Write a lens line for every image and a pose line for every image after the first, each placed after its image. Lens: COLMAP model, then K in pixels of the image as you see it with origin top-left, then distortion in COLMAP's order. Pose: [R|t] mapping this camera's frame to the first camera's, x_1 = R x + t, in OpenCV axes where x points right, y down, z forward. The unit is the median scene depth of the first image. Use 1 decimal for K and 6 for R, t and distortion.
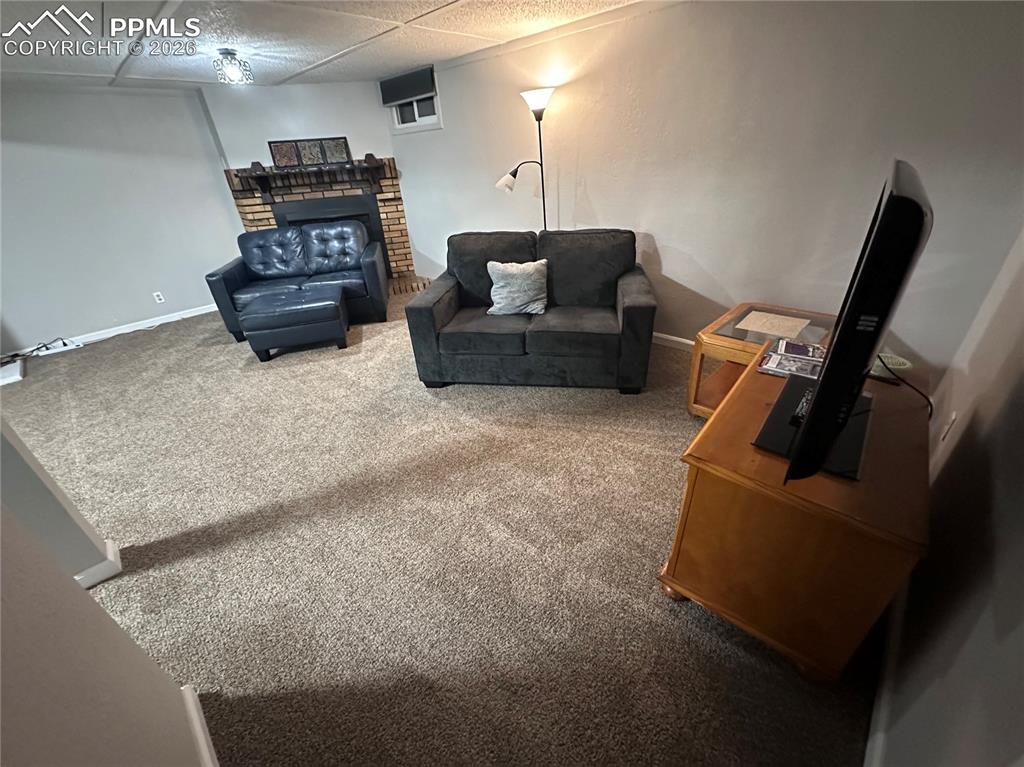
lens RADIAL K [[410.7, 0, 512.0], [0, 410.7, 383.5], [0, 0, 1]] dist [-0.000405, 0.000005]
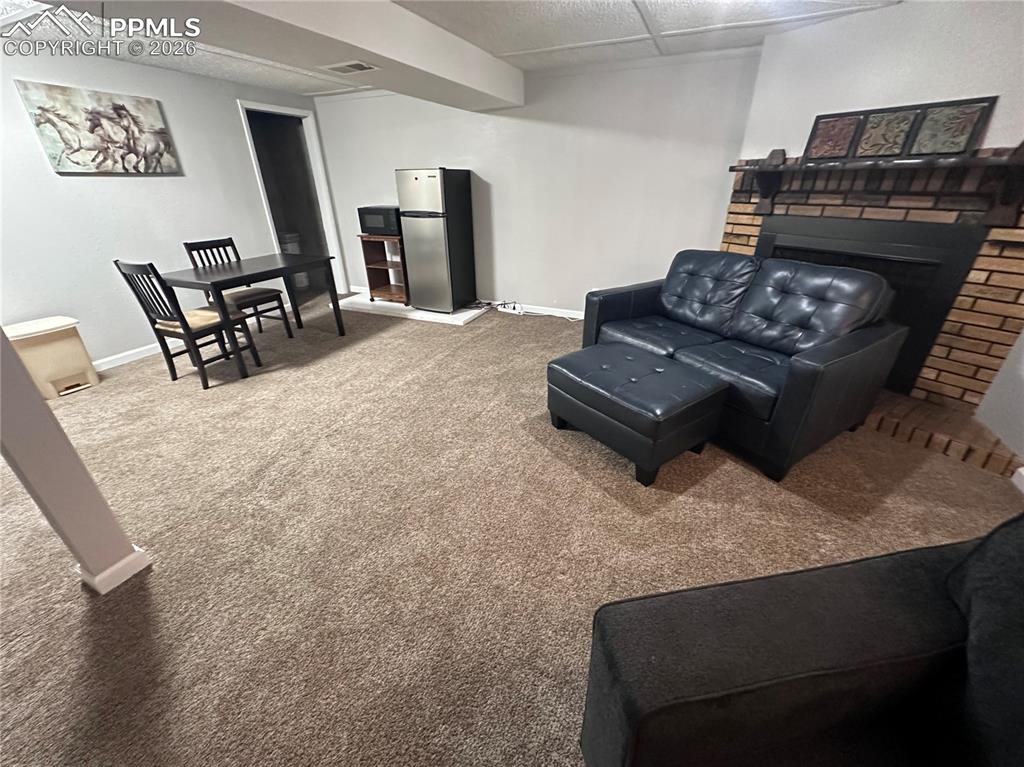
lens RADIAL K [[410.7, 0, 512.0], [0, 410.7, 383.5], [0, 0, 1]] dist [-0.000405, 0.000005]
pose [[0.328516, 0.474675, -0.816554, -0.065942], [-0.475264, 0.830189, 0.291393, -0.222733], [0.816211, 0.292352, 0.498327, 0.441792]]
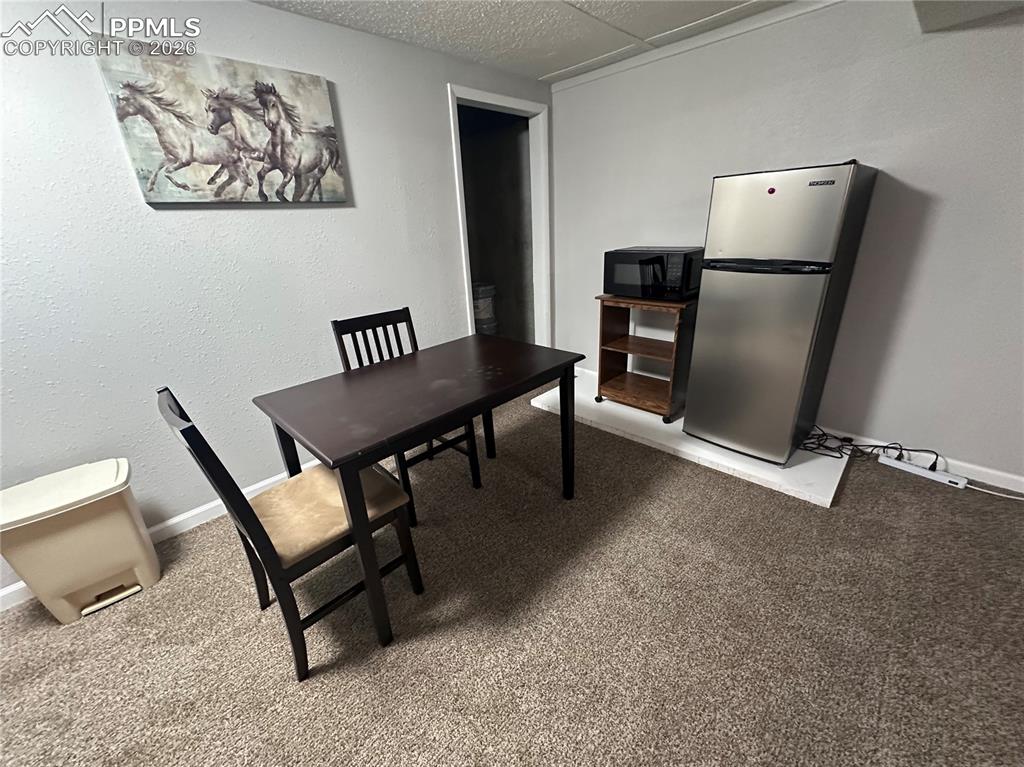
lens RADIAL K [[410.7, 0, 512.0], [0, 410.7, 383.5], [0, 0, 1]] dist [-0.000405, 0.000005]
pose [[-0.018597, 0.428539, -0.903332, -0.600465], [-0.450794, 0.802850, 0.390150, -0.126352], [0.892434, 0.414472, 0.178252, 0.365705]]
